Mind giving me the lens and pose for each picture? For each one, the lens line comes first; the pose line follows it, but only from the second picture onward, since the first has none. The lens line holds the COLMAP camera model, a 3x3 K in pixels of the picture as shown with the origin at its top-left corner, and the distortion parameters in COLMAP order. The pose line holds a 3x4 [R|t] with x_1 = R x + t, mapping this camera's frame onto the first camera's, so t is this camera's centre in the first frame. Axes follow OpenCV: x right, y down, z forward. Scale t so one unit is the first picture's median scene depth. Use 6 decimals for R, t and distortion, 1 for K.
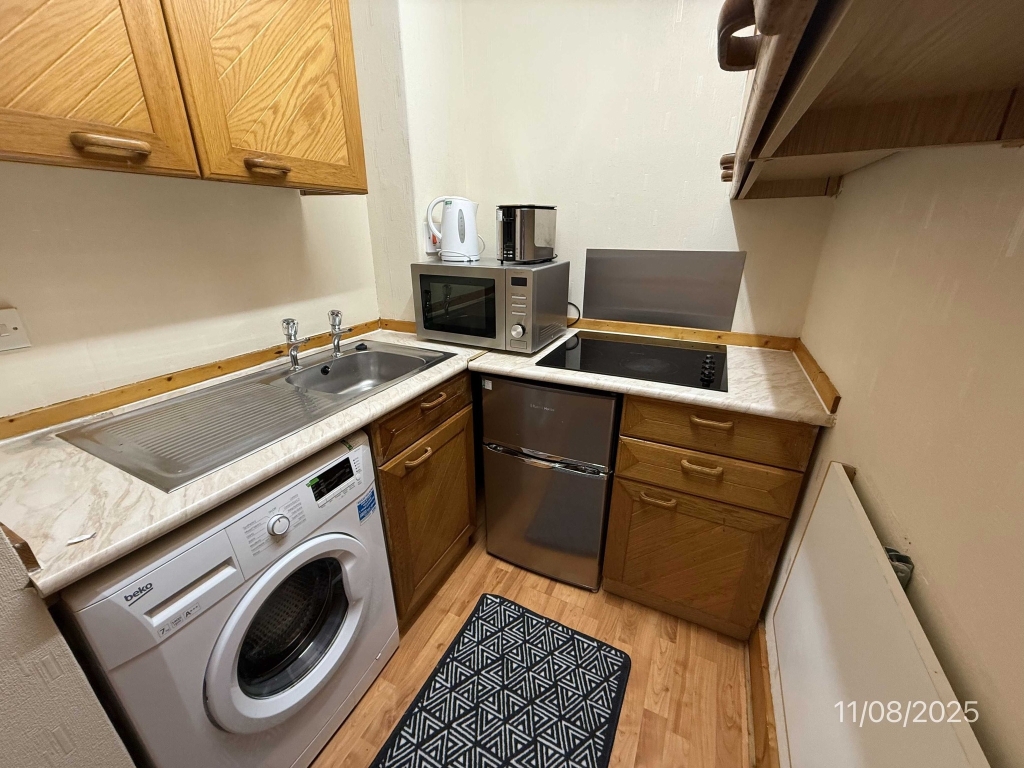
lens RADIAL K [[403.8, 0, 510.2], [0, 403.8, 384.8], [0, 0, 1]] dist [-0.000531, -0.000070]
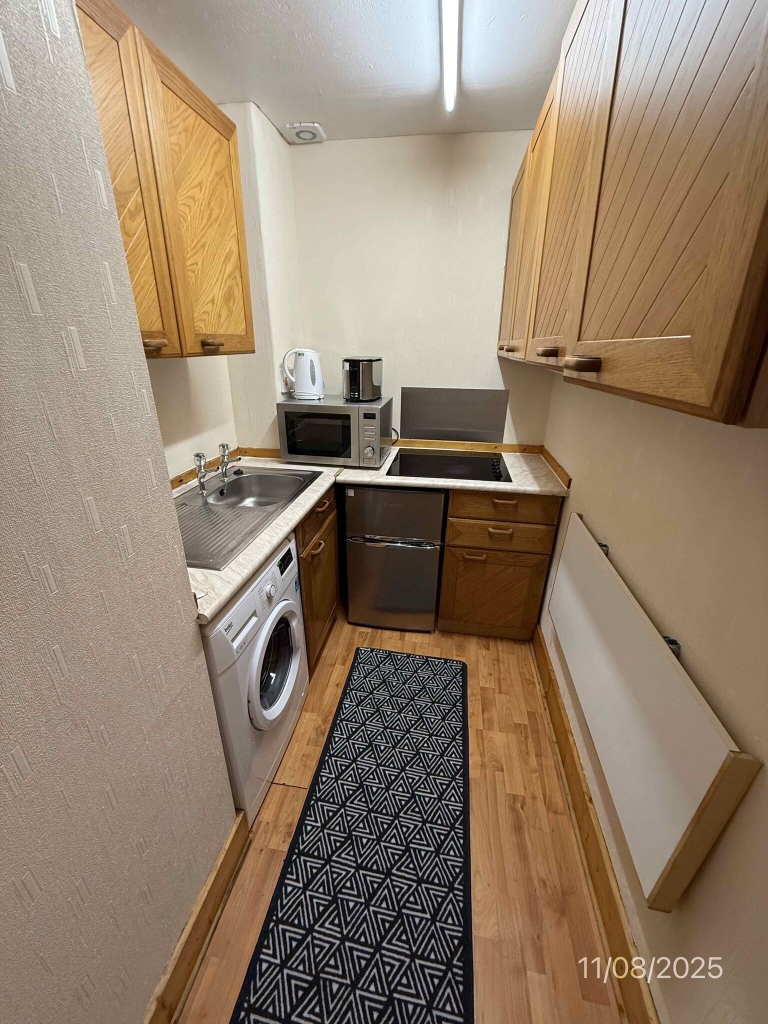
lens RADIAL K [[403.8, 0, 382.3], [0, 403.8, 511.0], [0, 0, 1]] dist [-0.000531, -0.000070]
pose [[0.958469, -0.098638, 0.267595, -0.357823], [0.090929, 0.995010, 0.041083, 0.016937], [-0.270312, -0.015044, 0.962655, -0.372603]]
